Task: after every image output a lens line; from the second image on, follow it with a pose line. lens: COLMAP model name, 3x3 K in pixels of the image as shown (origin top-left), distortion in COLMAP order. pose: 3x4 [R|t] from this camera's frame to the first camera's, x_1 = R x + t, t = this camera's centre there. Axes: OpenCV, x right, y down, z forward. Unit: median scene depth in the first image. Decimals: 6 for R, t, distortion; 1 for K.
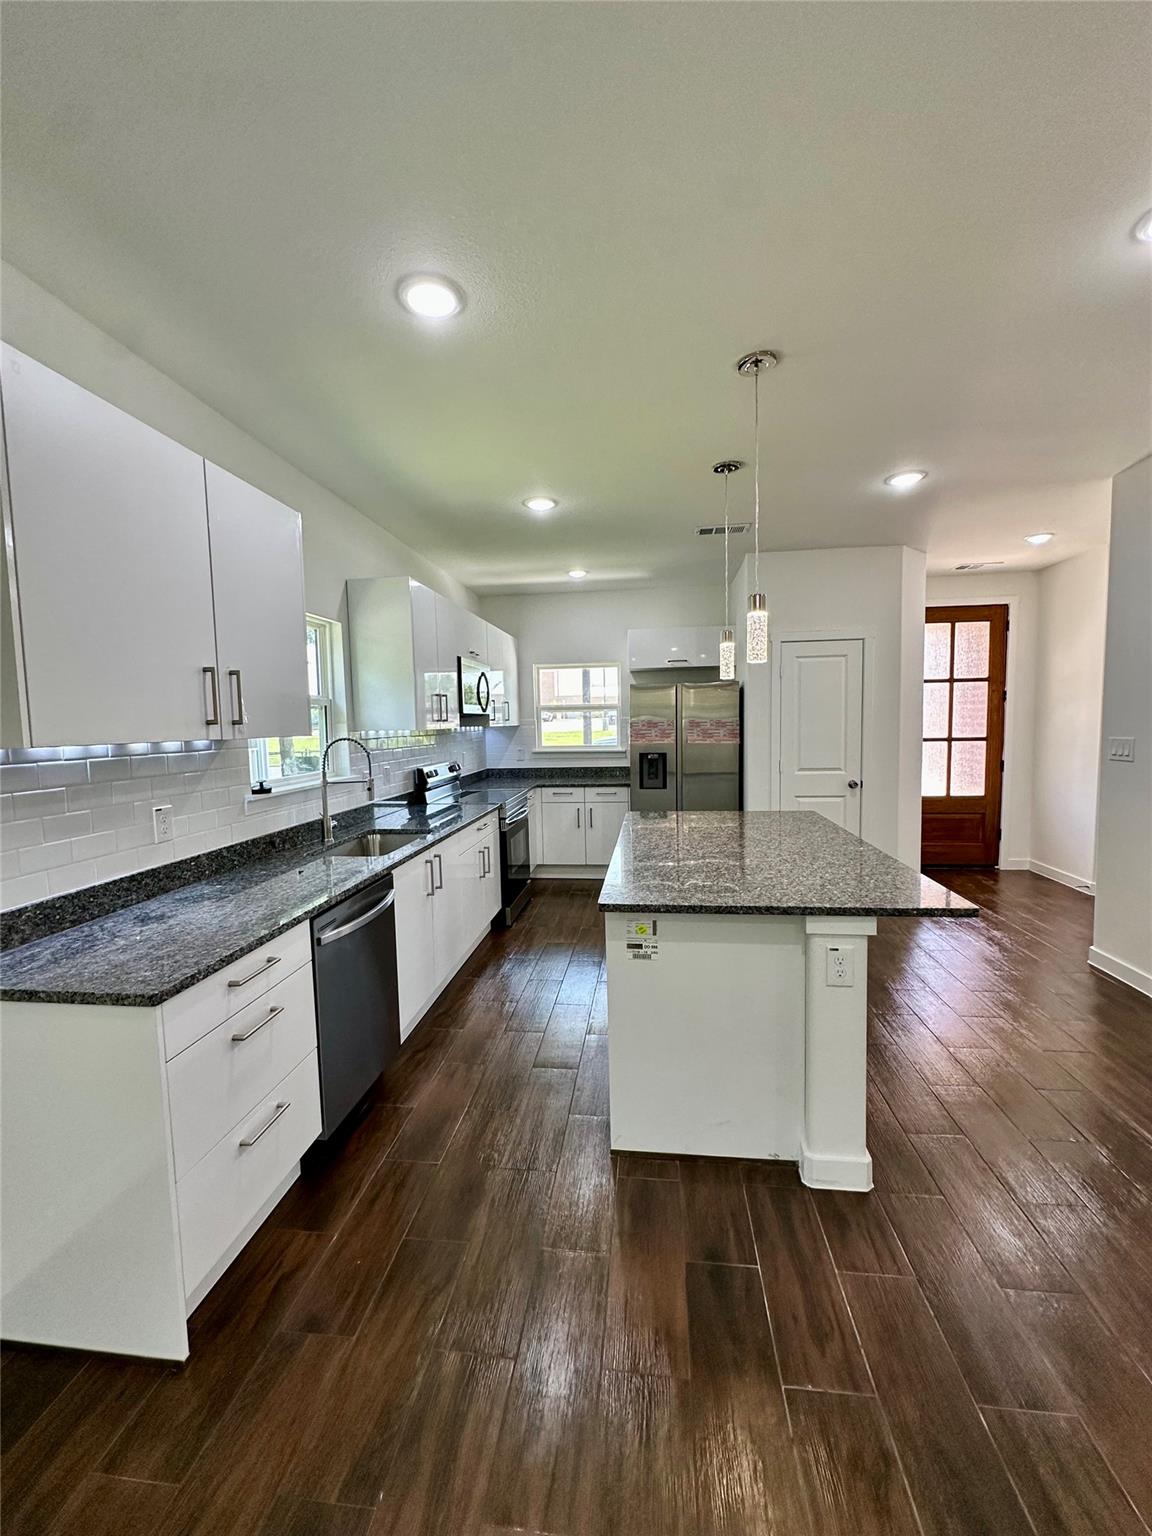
lens RADIAL K [[617.6, 0, 576.0], [0, 617.6, 768.0], [0, 0, 1]] dist [0.000888, 0.000062]
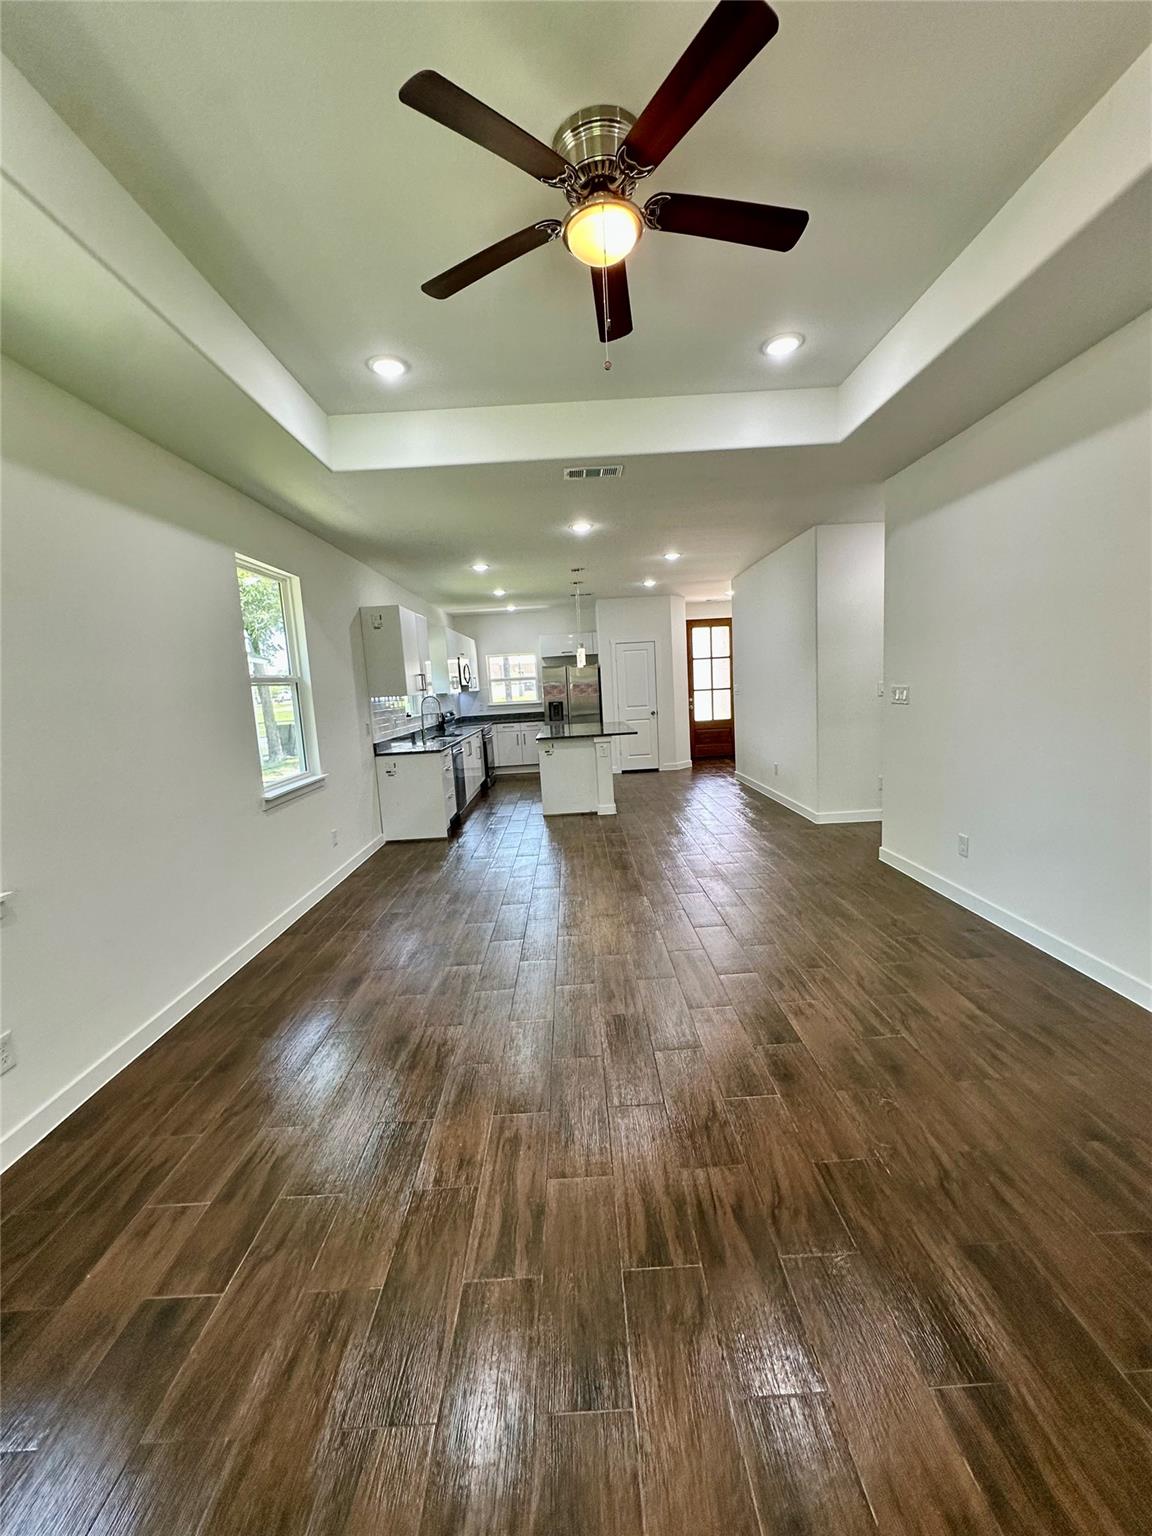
lens RADIAL K [[622.6, 0, 576.0], [0, 622.6, 768.0], [0, 0, 1]] dist [0.019979, 0.000041]
pose [[0.989804, -0.052291, 0.132491, -0.074215], [0.045333, 0.997457, 0.055001, 0.071273], [-0.135030, -0.048434, 0.989657, -0.870147]]
